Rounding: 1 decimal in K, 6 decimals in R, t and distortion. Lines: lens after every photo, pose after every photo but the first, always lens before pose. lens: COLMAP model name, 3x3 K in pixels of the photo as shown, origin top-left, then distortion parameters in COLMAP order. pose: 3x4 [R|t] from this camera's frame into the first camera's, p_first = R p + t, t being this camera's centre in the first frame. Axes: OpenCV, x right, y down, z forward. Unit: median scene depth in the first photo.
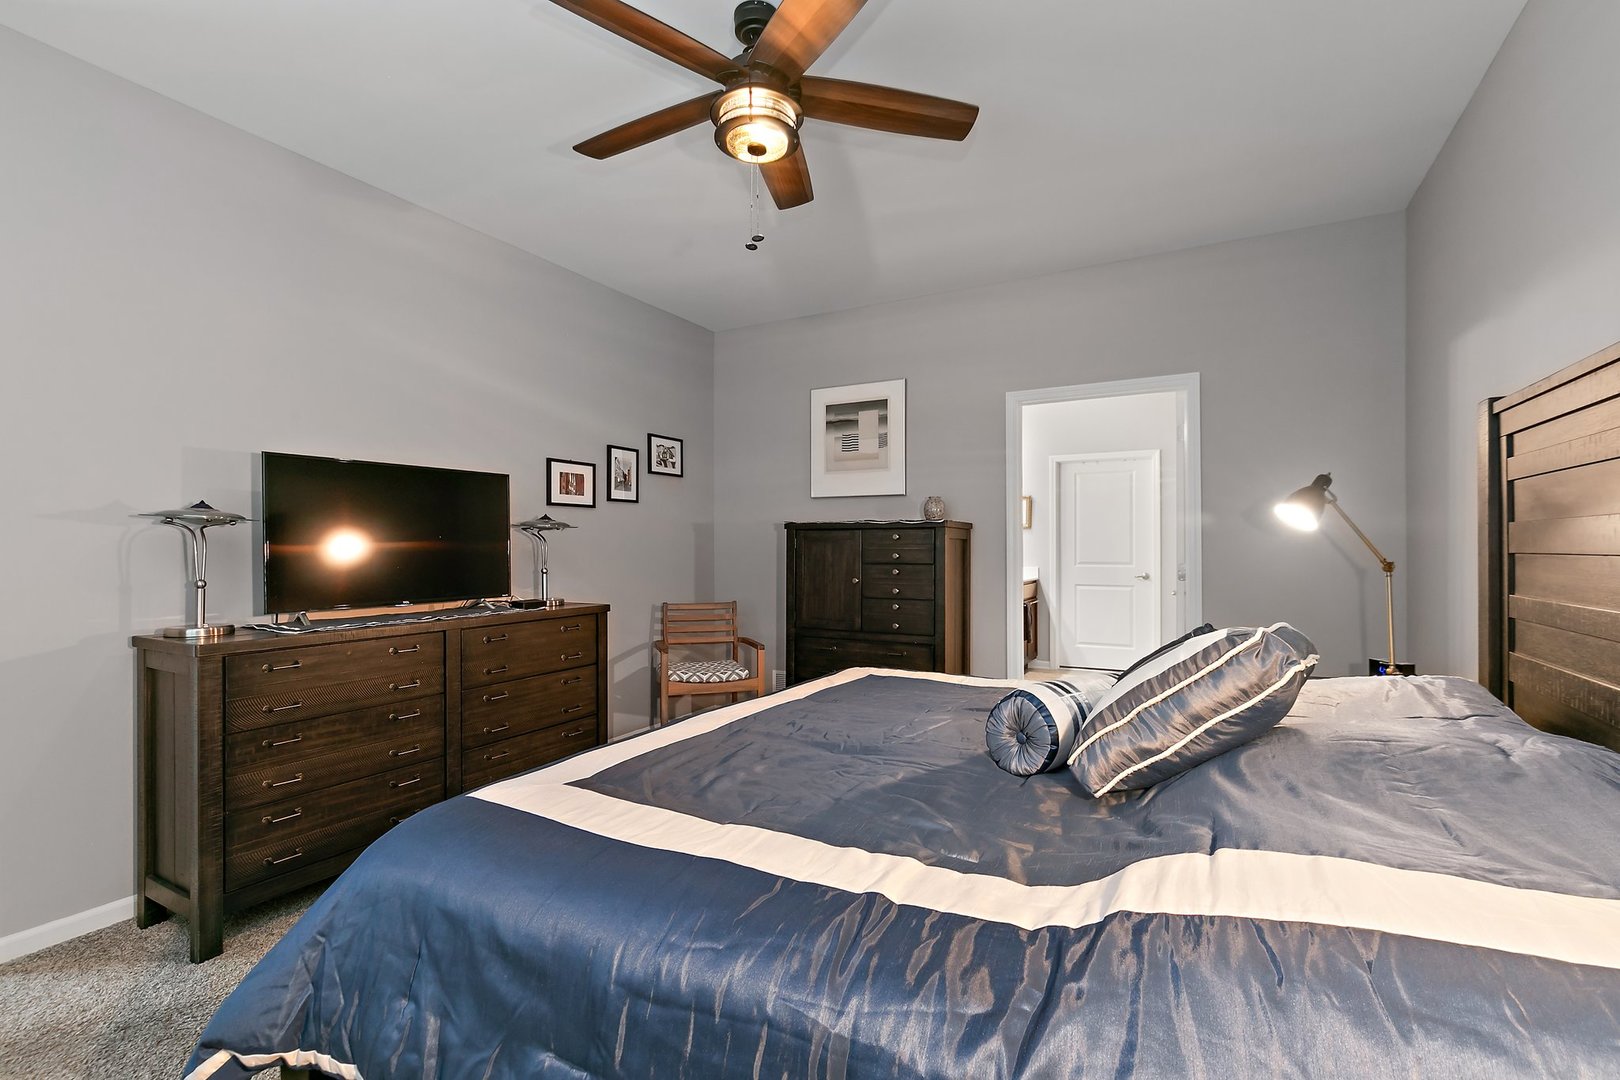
lens RADIAL K [[721.5, 0, 810.0], [0, 721.5, 540.0], [0, 0, 1]] dist [0.001109, 0.000209]
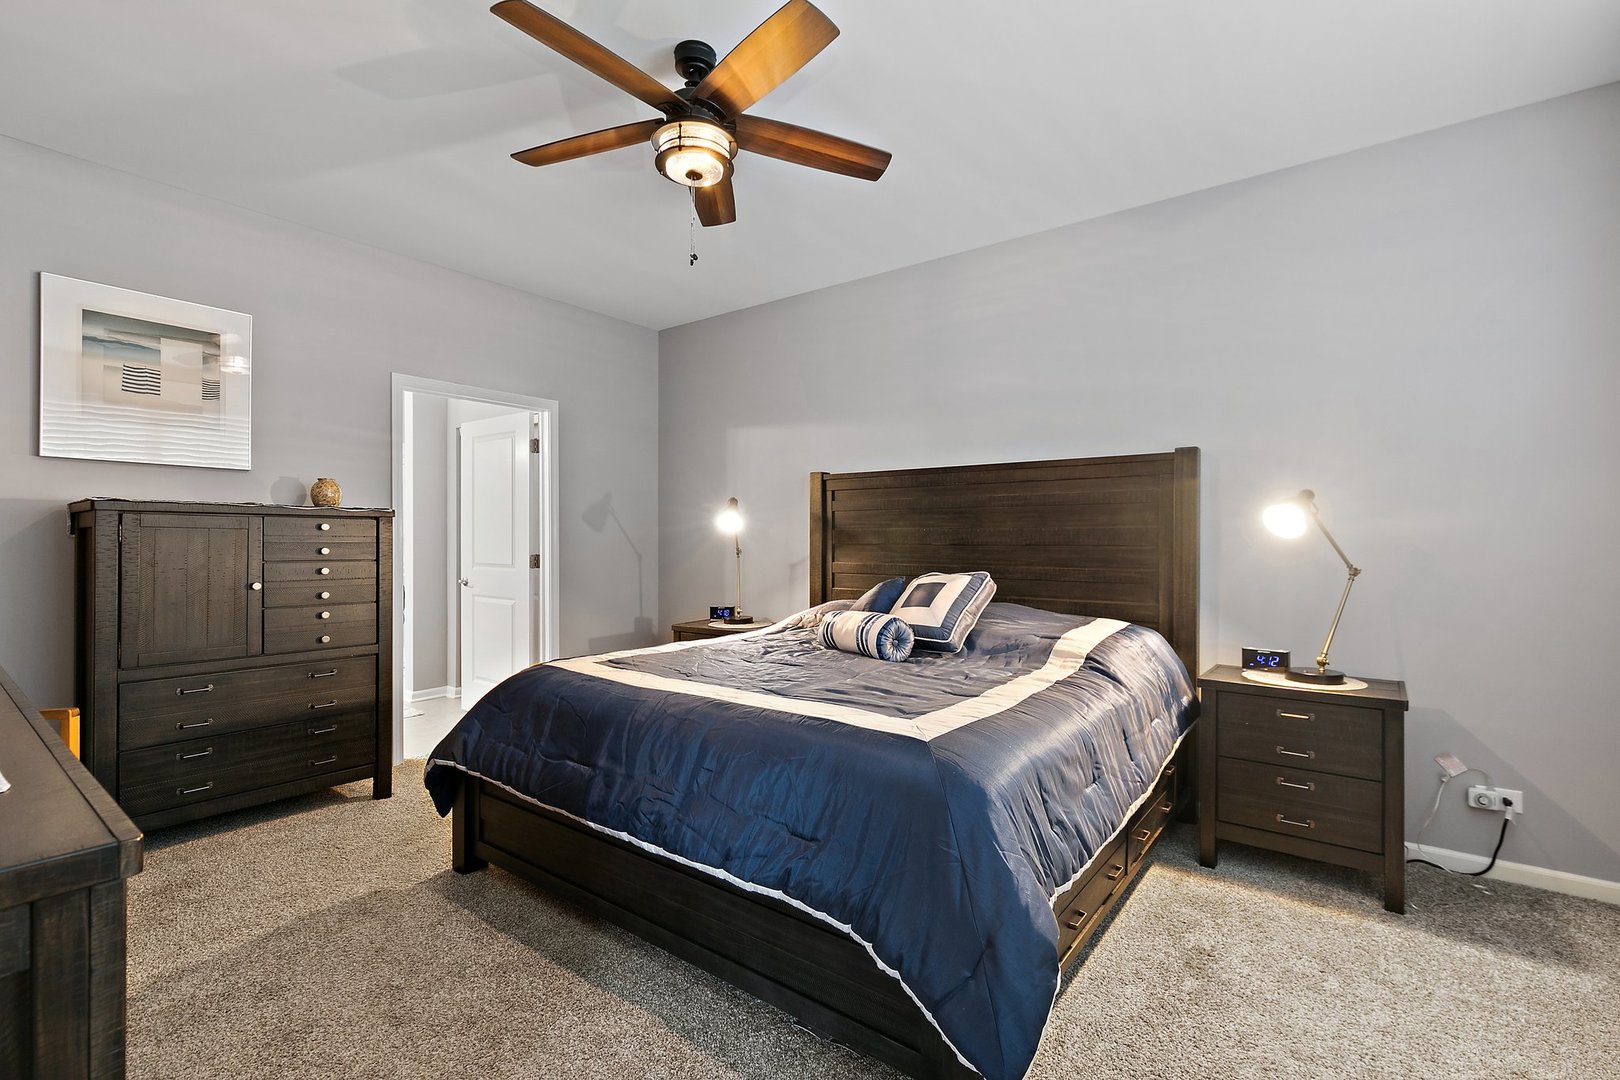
lens RADIAL K [[721.5, 0, 810.0], [0, 721.5, 540.0], [0, 0, 1]] dist [0.001109, 0.000209]
pose [[0.141805, 0.004288, 0.989885, -0.561184], [-0.011105, 0.999935, -0.002740, 0.005719], [-0.989832, -0.010604, 0.141843, 0.336938]]
